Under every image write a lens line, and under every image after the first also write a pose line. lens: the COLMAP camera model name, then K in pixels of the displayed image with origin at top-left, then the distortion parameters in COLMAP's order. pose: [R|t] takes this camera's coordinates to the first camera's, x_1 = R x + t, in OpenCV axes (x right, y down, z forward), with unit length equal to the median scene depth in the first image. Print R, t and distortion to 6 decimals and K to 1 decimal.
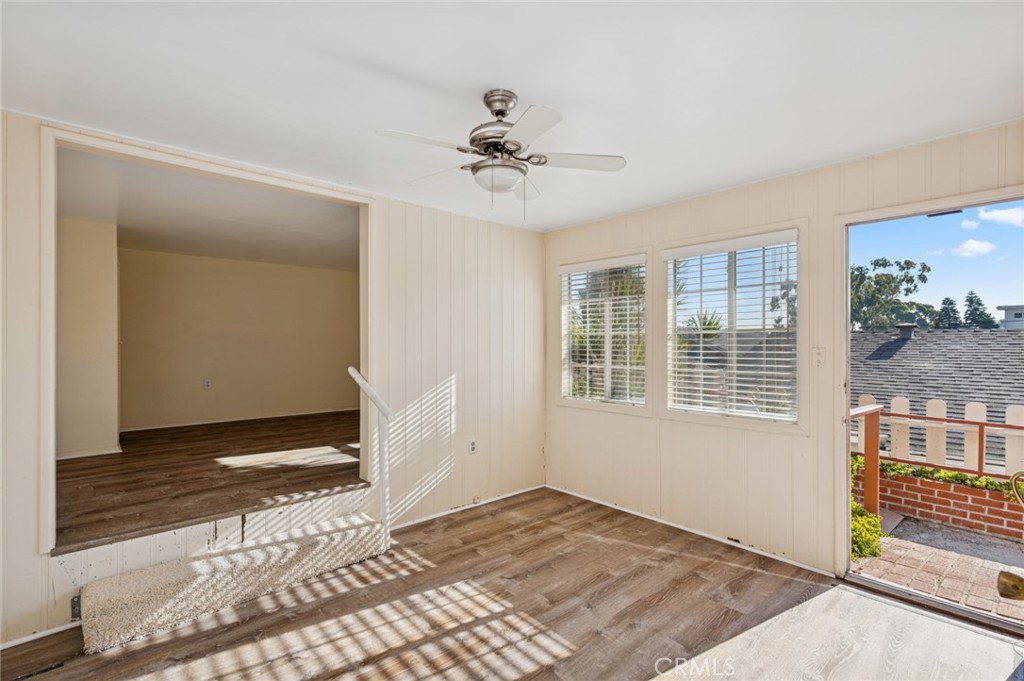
lens RADIAL K [[469.7, 0, 533.6], [0, 469.7, 342.9], [0, 0, 1]] dist [0.001828, 0.000088]
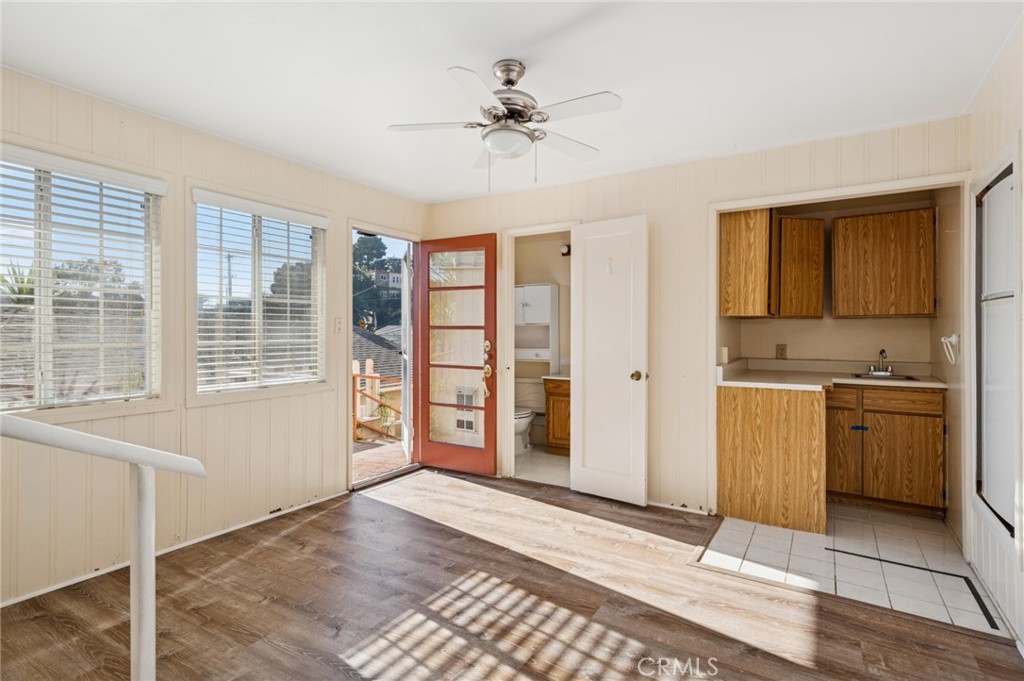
lens RADIAL K [[508.8, 0, 512.0], [0, 508.8, 340.5], [0, 0, 1]] dist [0.001469, 0.000163]
pose [[-0.257863, -0.014842, 0.966068, -0.776376], [-0.000880, 0.999885, 0.015126, 0.046560], [-0.966181, 0.003051, -0.257846, 0.843133]]
